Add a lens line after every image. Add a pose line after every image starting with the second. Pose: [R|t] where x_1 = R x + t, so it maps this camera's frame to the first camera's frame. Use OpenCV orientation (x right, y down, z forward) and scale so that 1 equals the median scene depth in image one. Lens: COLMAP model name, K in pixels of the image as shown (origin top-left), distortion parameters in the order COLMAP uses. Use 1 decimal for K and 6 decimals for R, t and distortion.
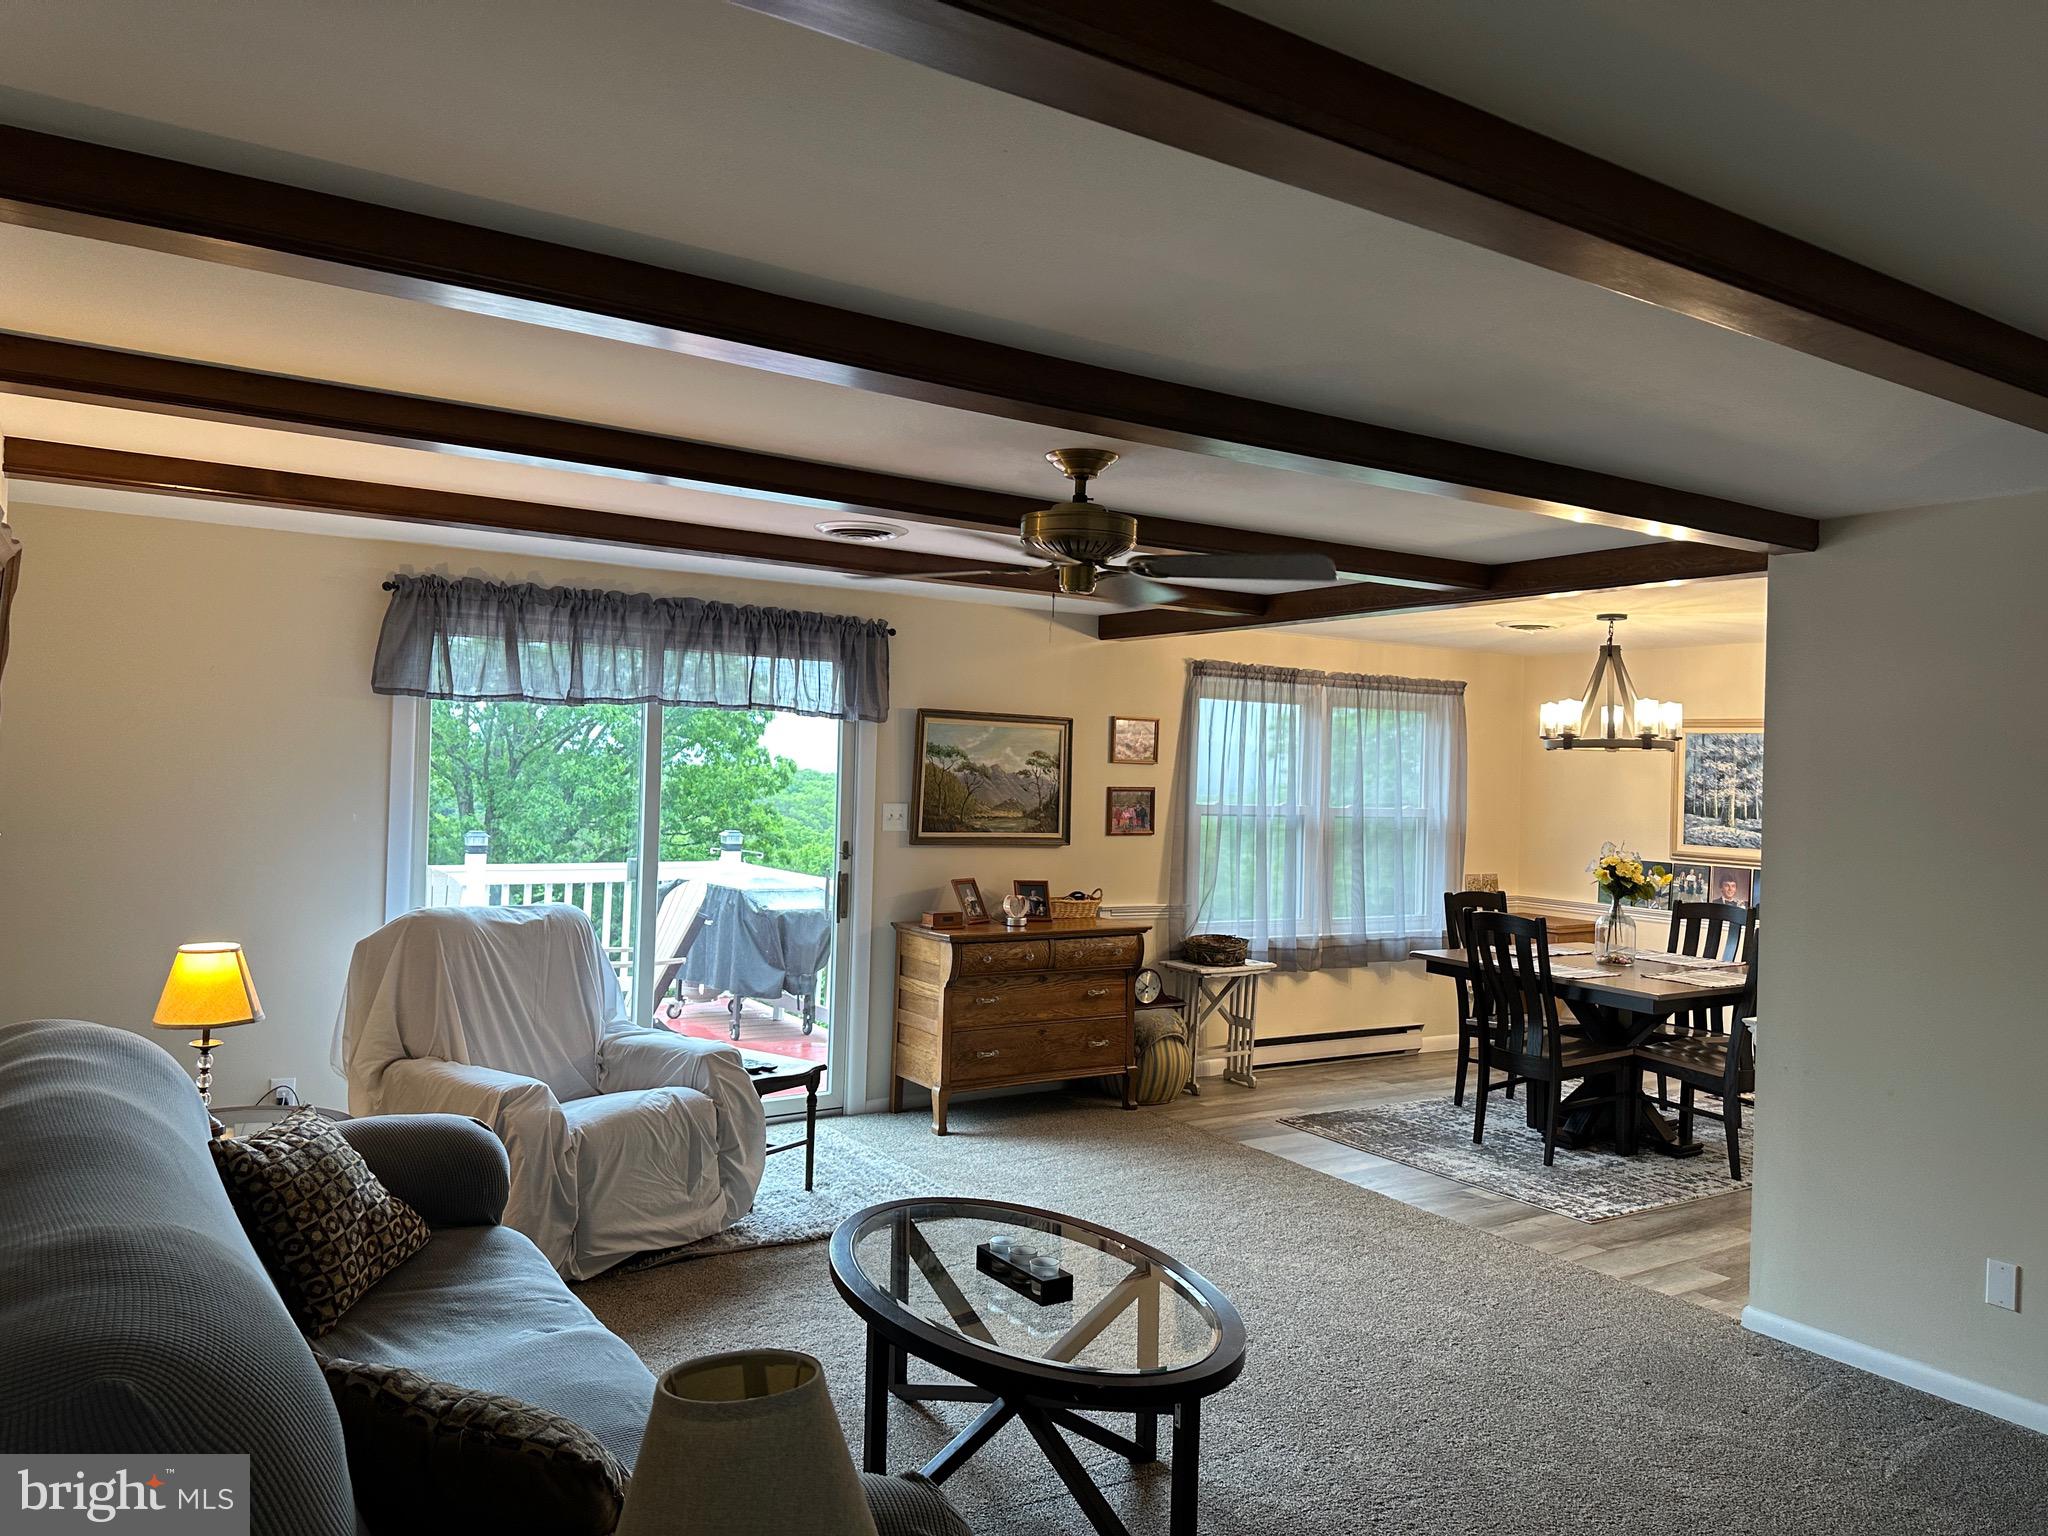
lens RADIAL K [[1430.6, 0, 1025.6], [0, 1430.6, 754.6], [0, 0, 1]] dist [0.179157, -0.360688]
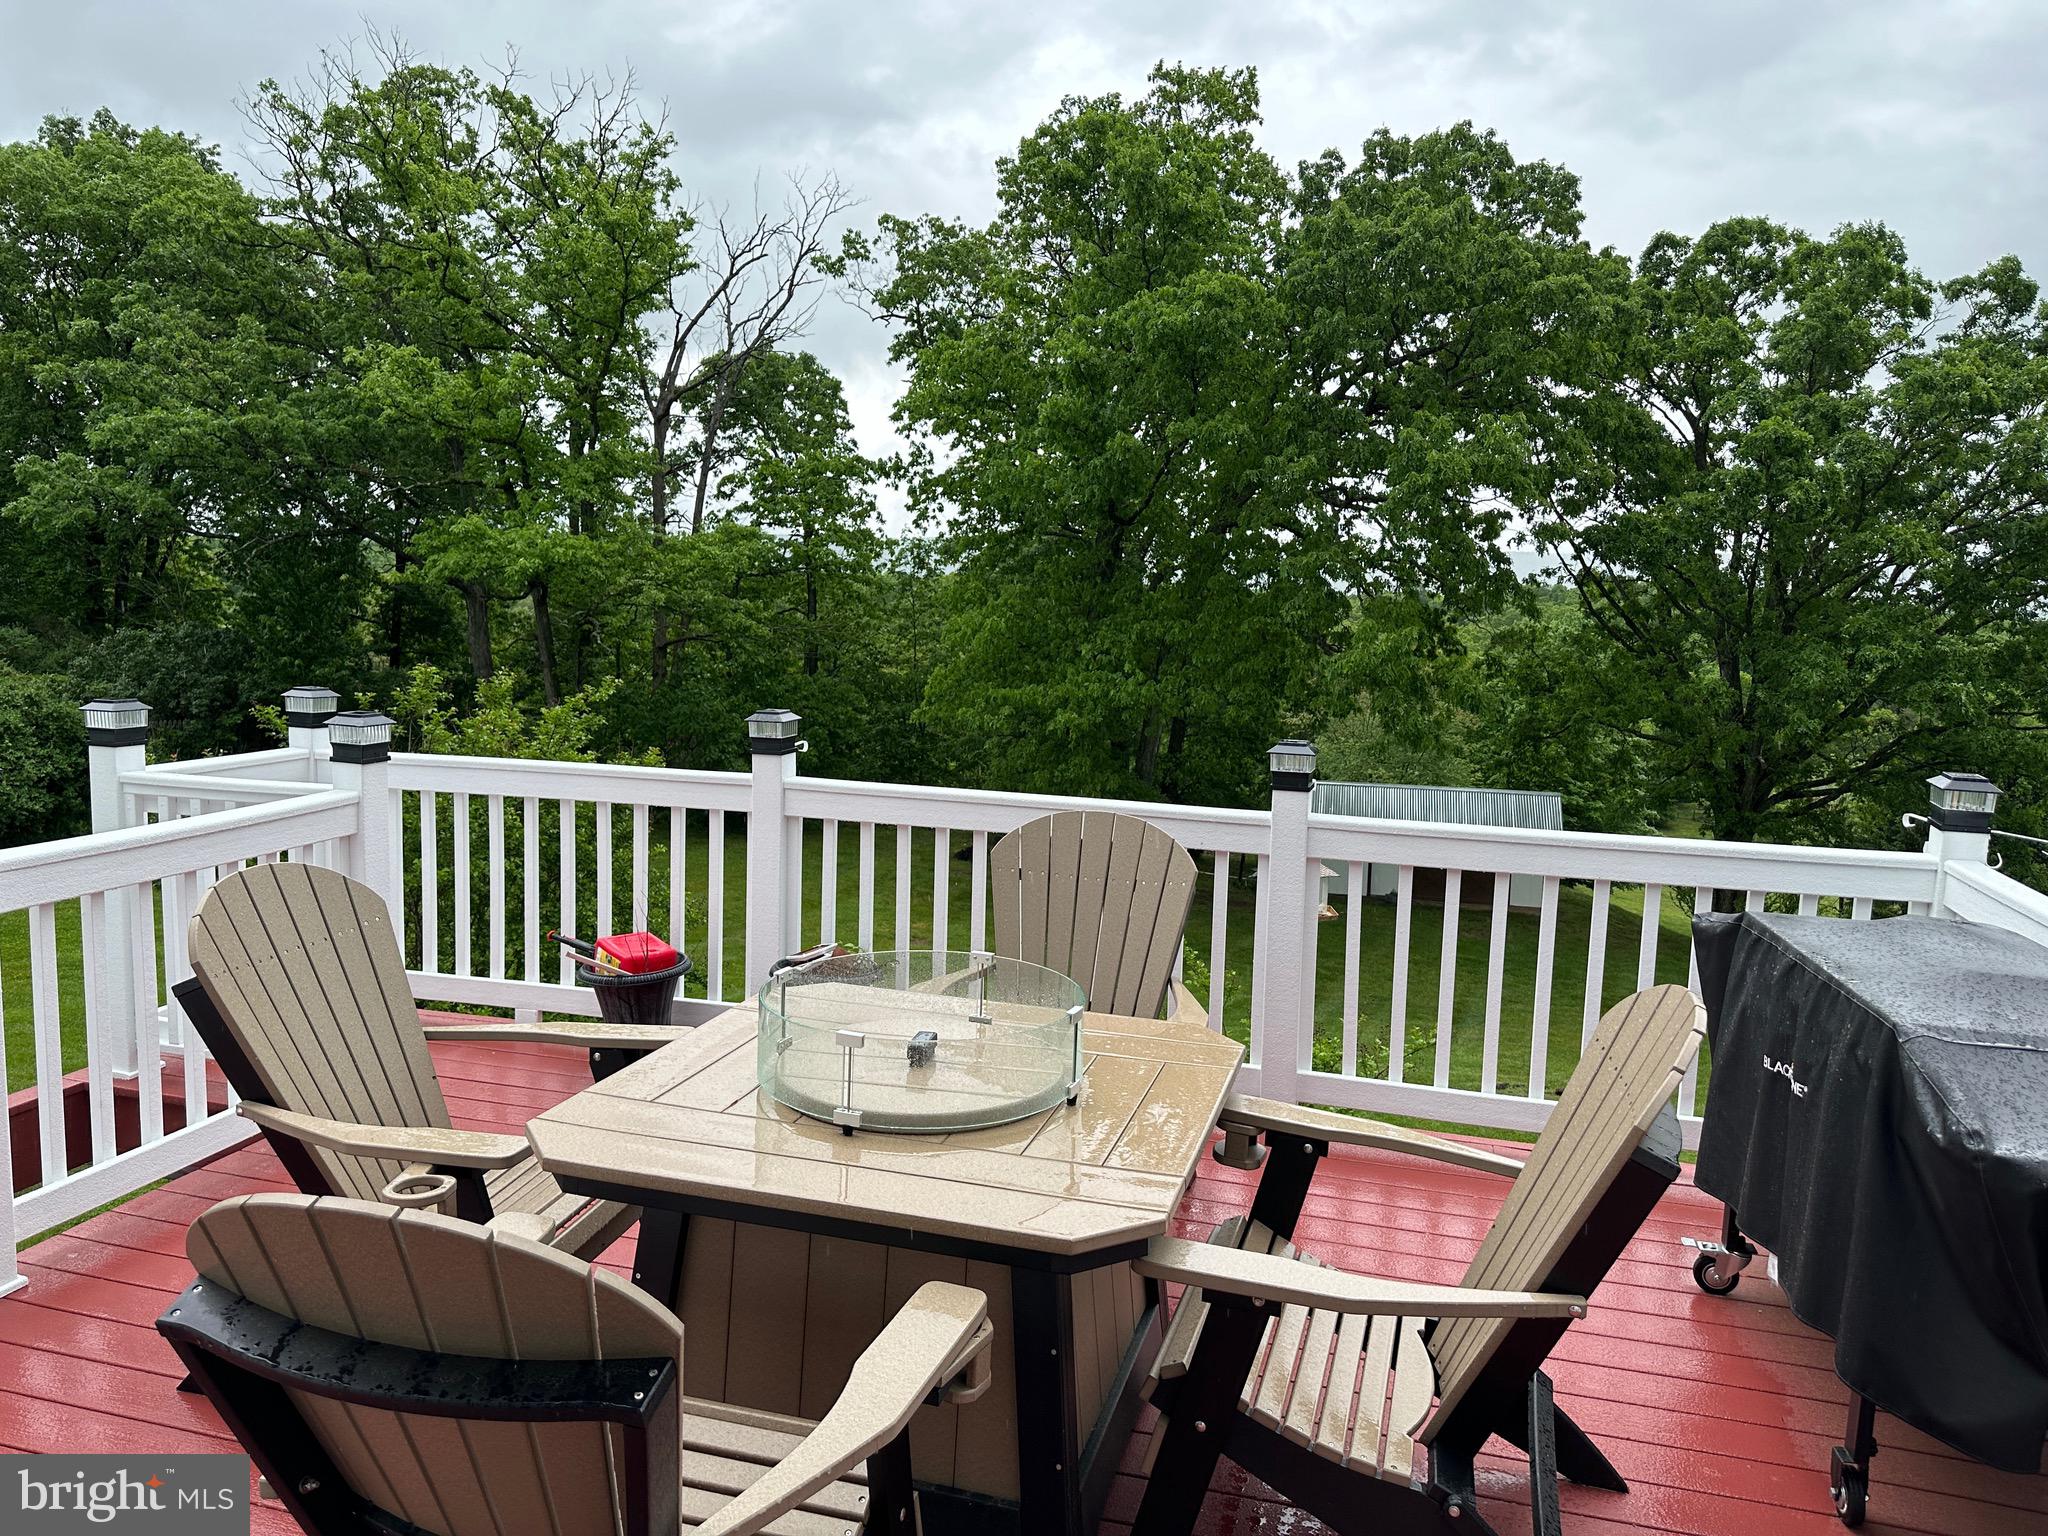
lens RADIAL K [[1425.4, 0, 992.8], [0, 1425.4, 772.2], [0, 0, 1]] dist [0.063717, -0.080492]
pose [[0.645202, 0.081674, -0.759634, -0.157095], [0.003097, 0.993982, 0.109501, 0.022966], [0.764006, -0.073003, 0.641066, 1.039722]]
